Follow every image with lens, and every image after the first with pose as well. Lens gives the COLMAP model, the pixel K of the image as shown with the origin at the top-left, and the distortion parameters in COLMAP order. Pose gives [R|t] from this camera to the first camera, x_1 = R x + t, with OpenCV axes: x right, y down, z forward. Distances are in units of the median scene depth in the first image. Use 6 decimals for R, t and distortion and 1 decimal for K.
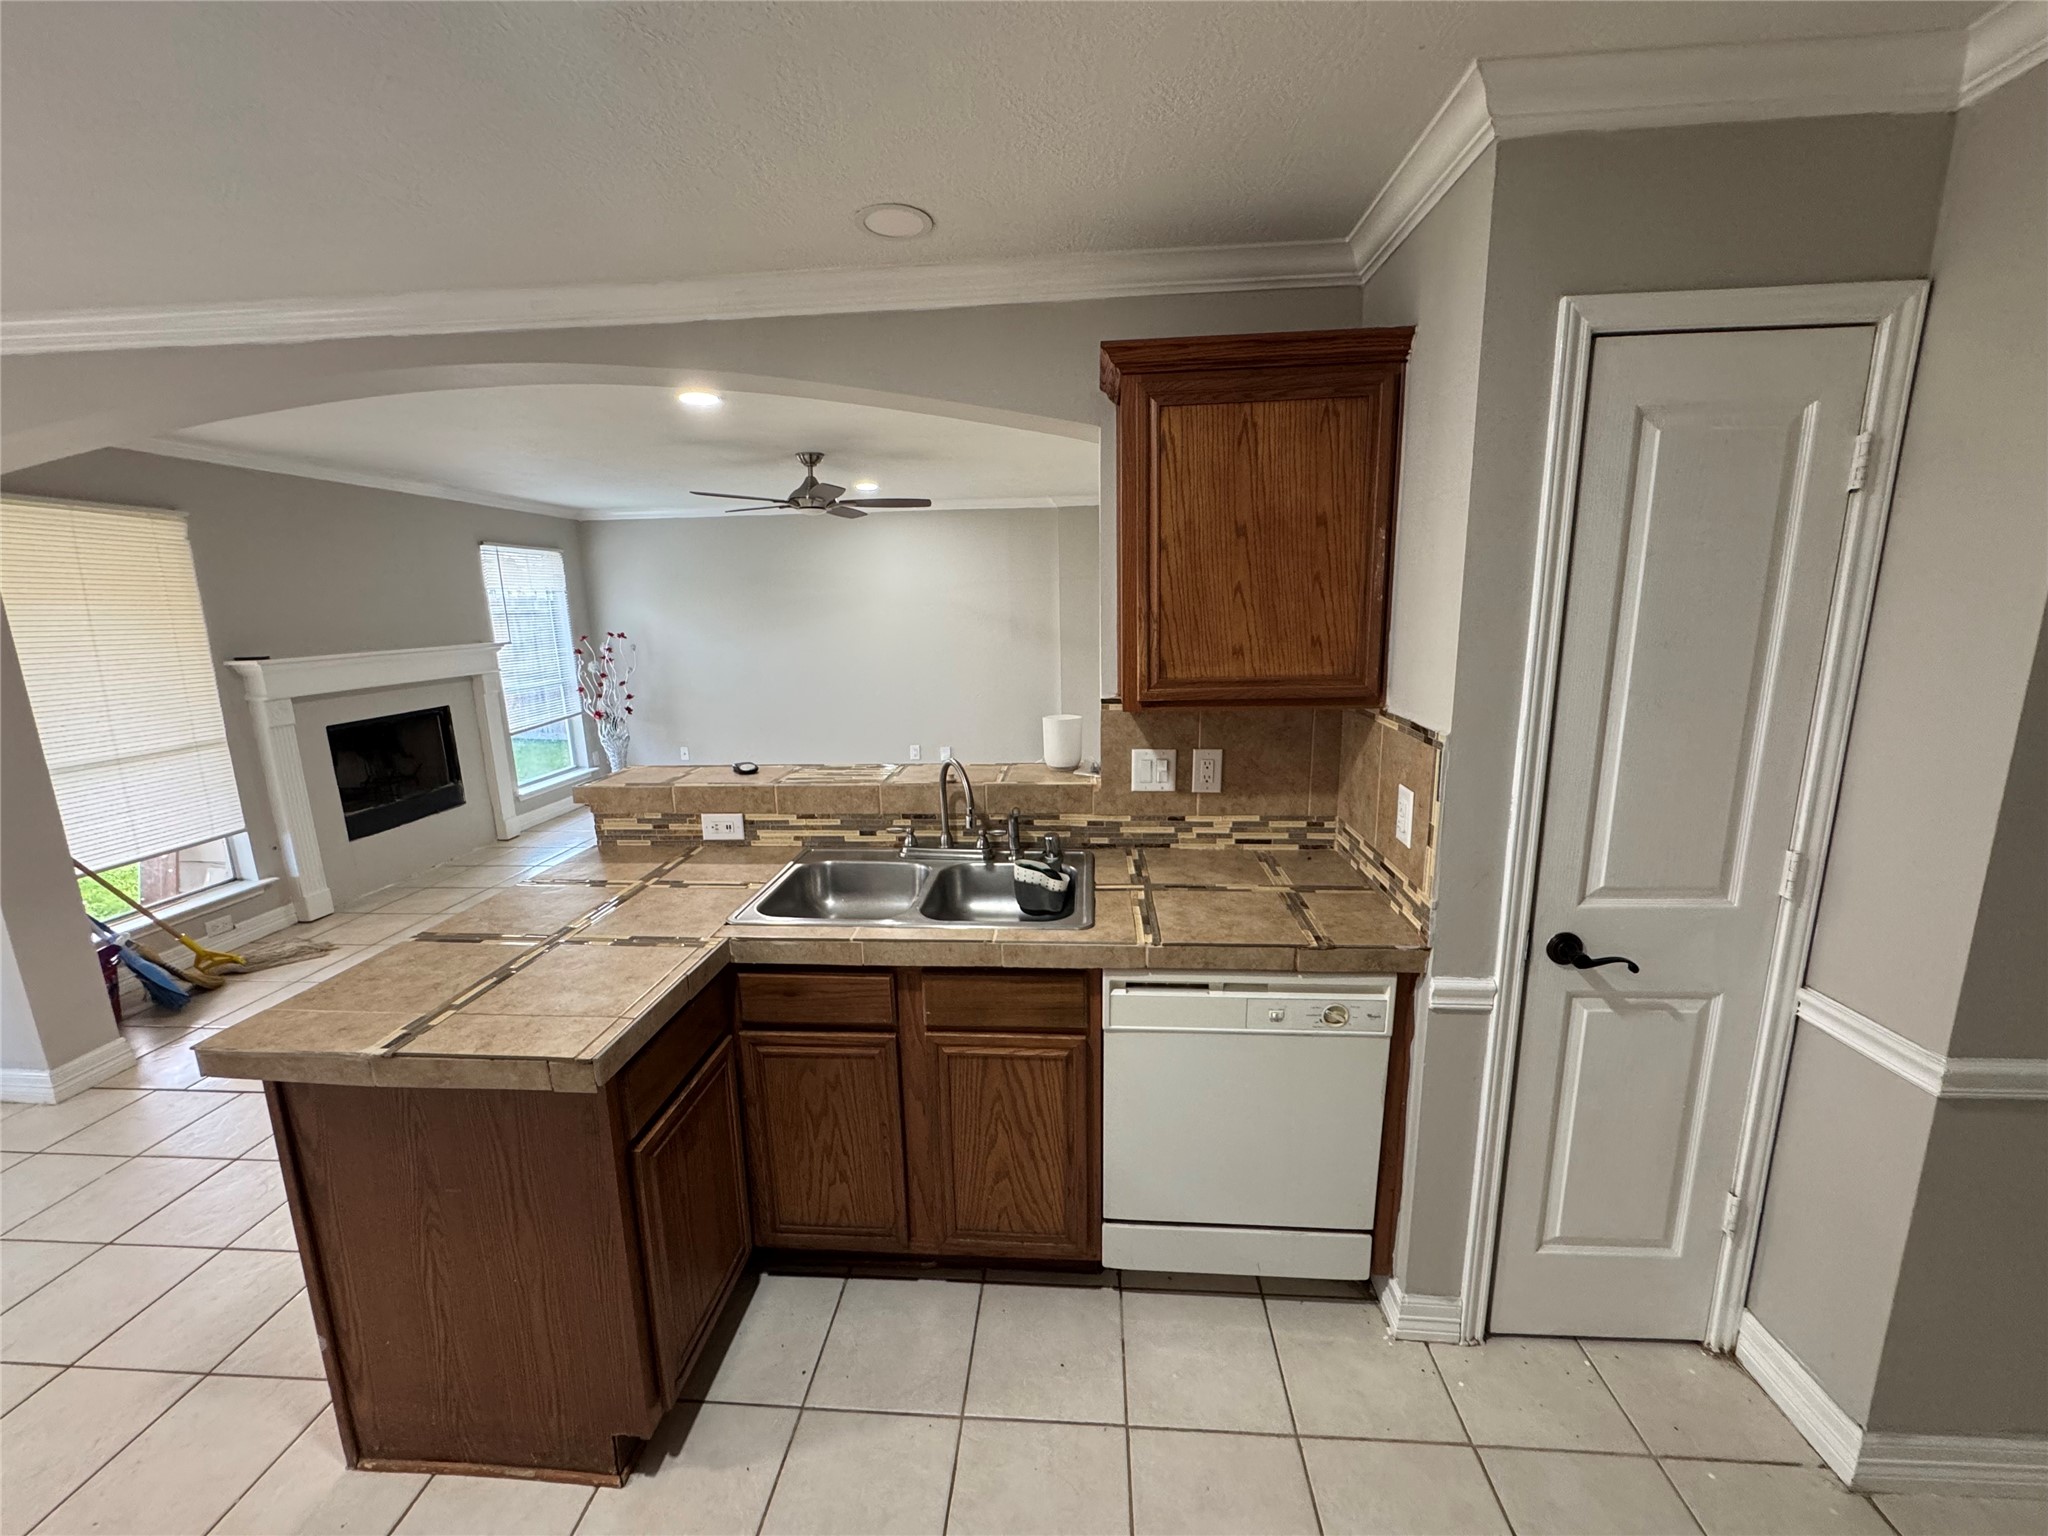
lens RADIAL K [[817.6, 0, 1030.7], [0, 817.6, 766.9], [0, 0, 1]] dist [-0.001813, -0.000725]
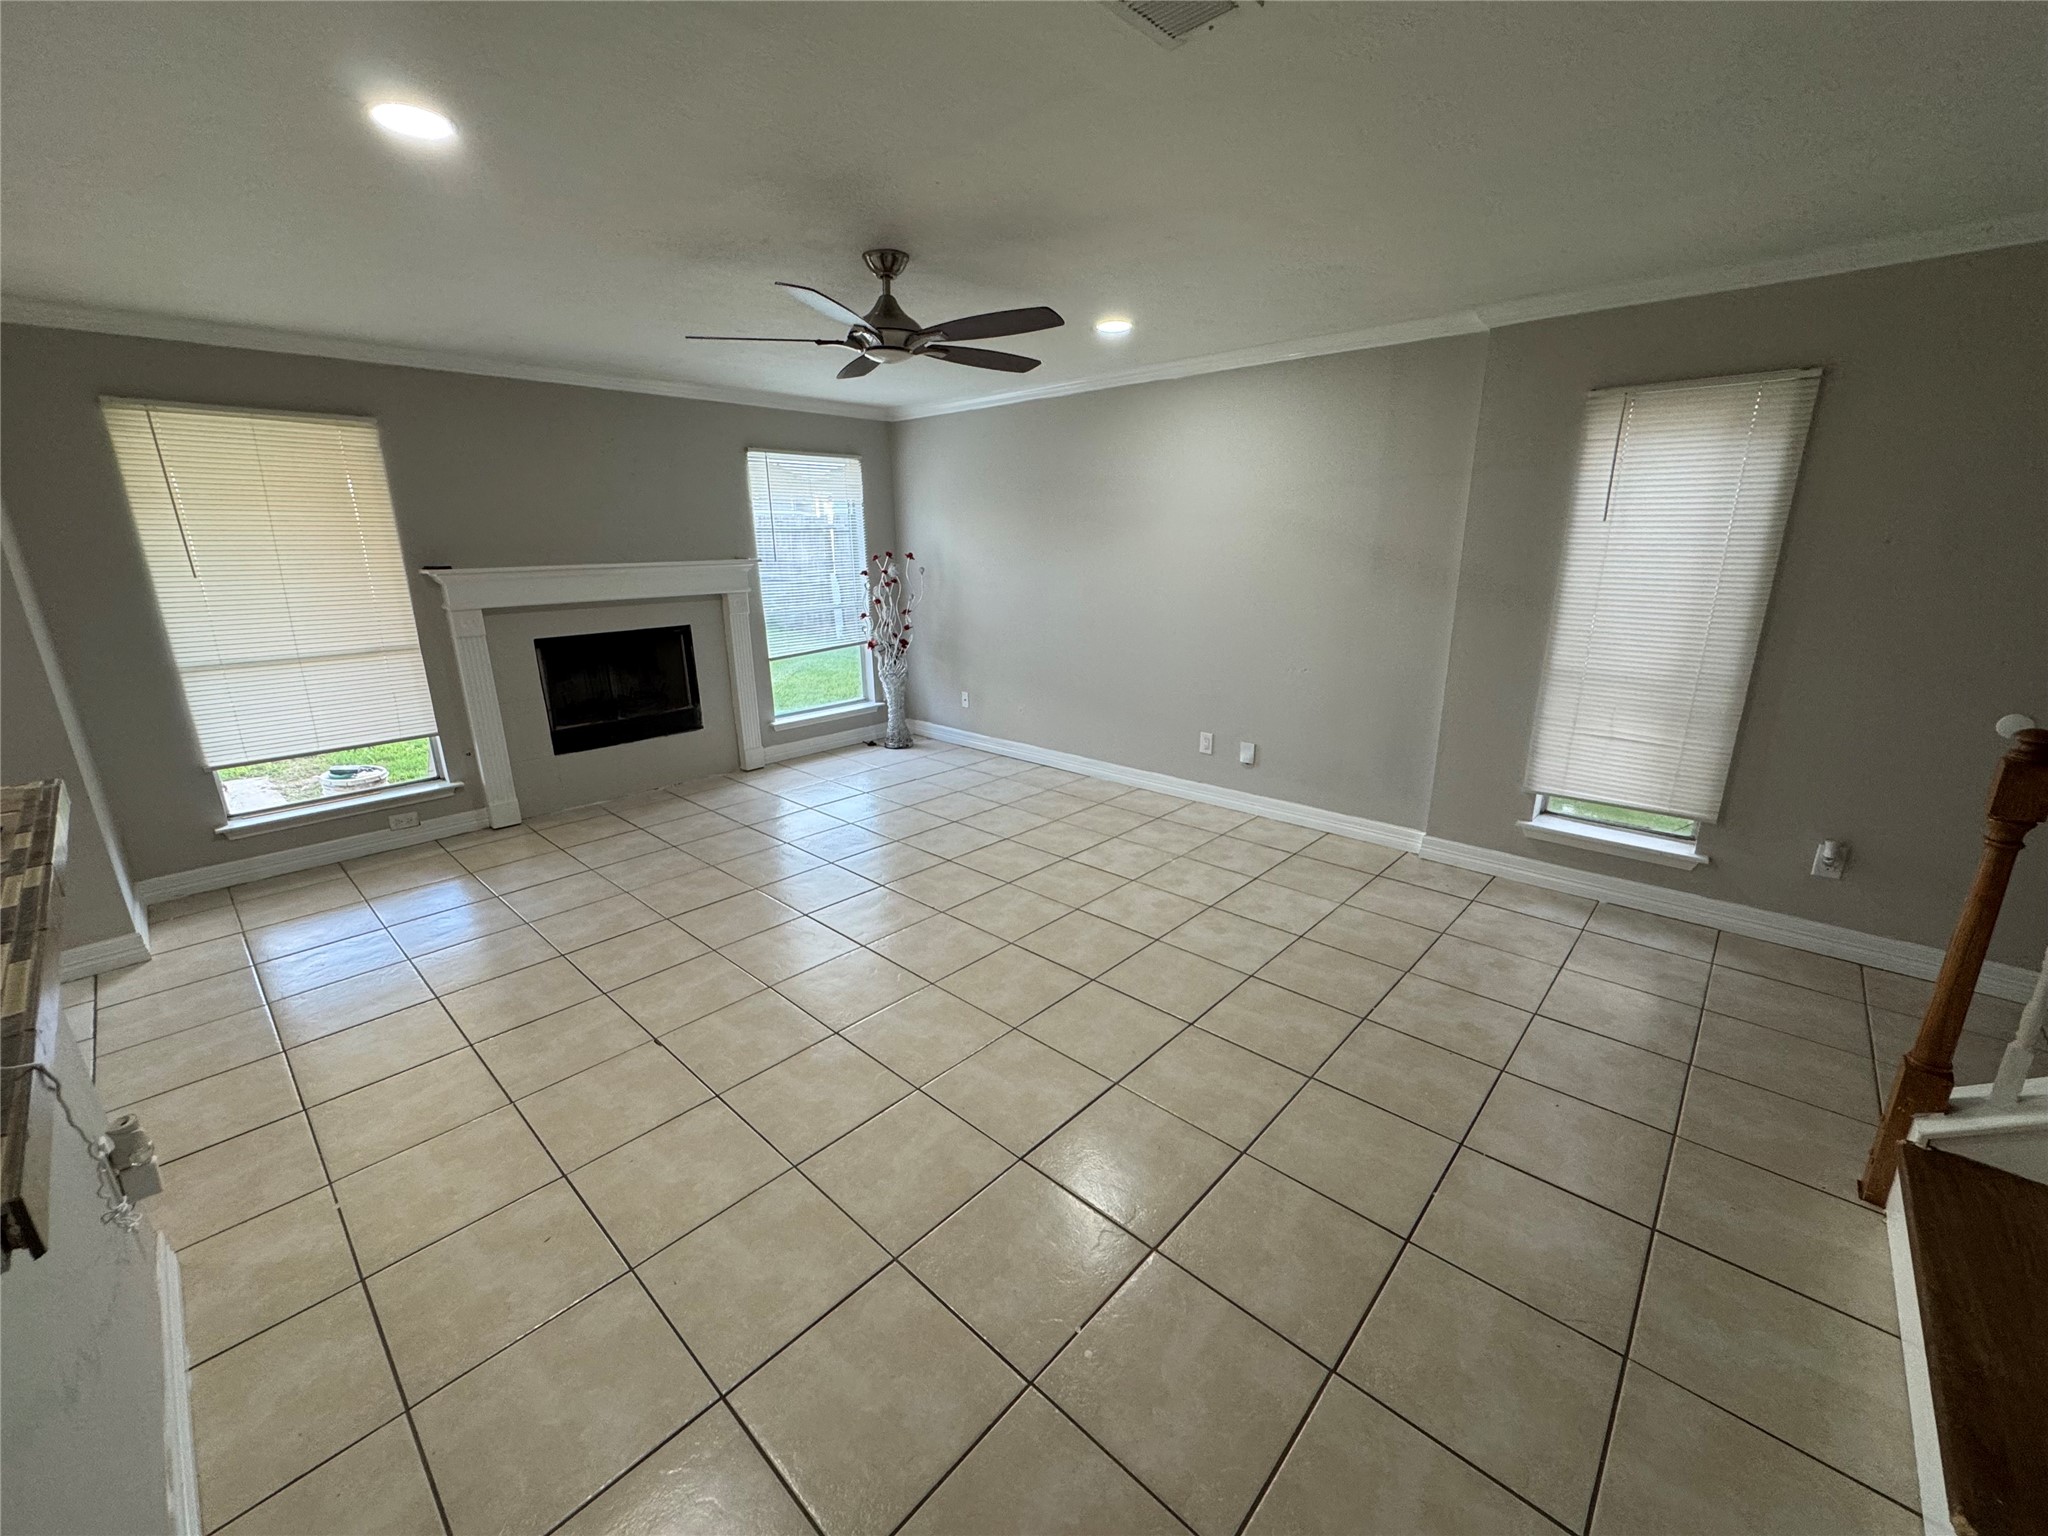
lens RADIAL K [[817.6, 0, 1028.7], [0, 817.6, 769.3], [0, 0, 1]] dist [-0.001813, -0.000725]
pose [[0.782307, 0.182895, -0.595437, 0.186198], [-0.129516, 0.982791, 0.131713, -0.081613], [0.609280, -0.025922, 0.792531, 0.452480]]
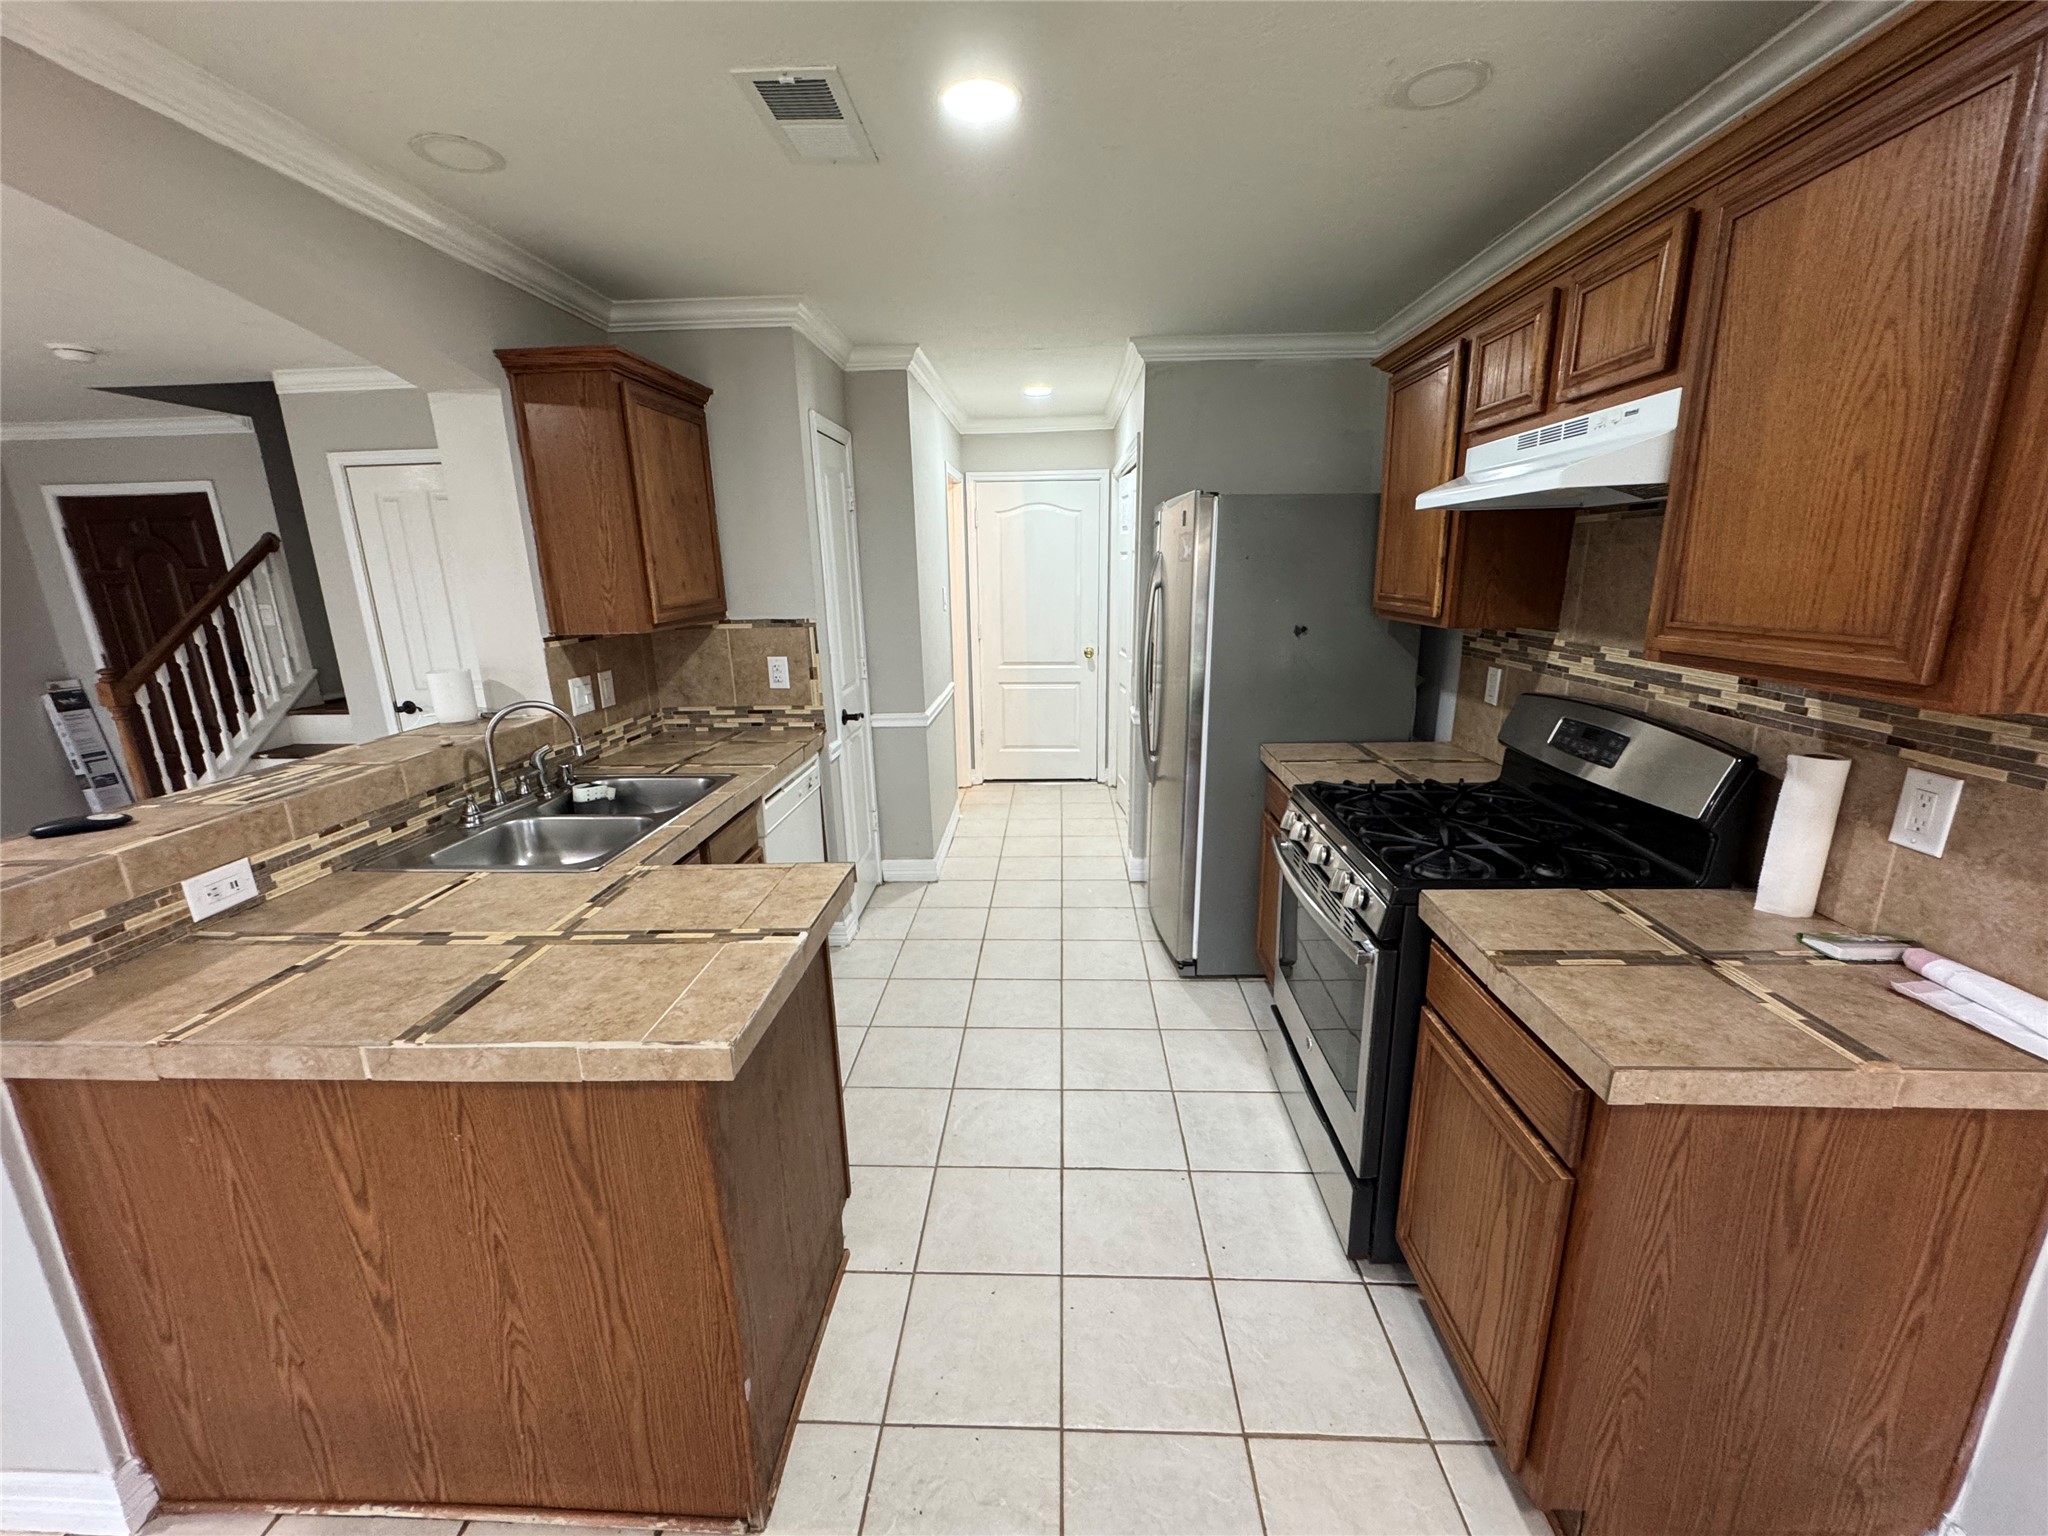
lens RADIAL K [[817.6, 0, 1027.5], [0, 817.6, 765.9], [0, 0, 1]] dist [-0.001813, -0.000725]
pose [[-0.027305, -0.226441, 0.973642, -1.257993], [0.222463, 0.948203, 0.226763, -0.028378], [-0.974559, 0.222791, 0.024484, 0.439077]]
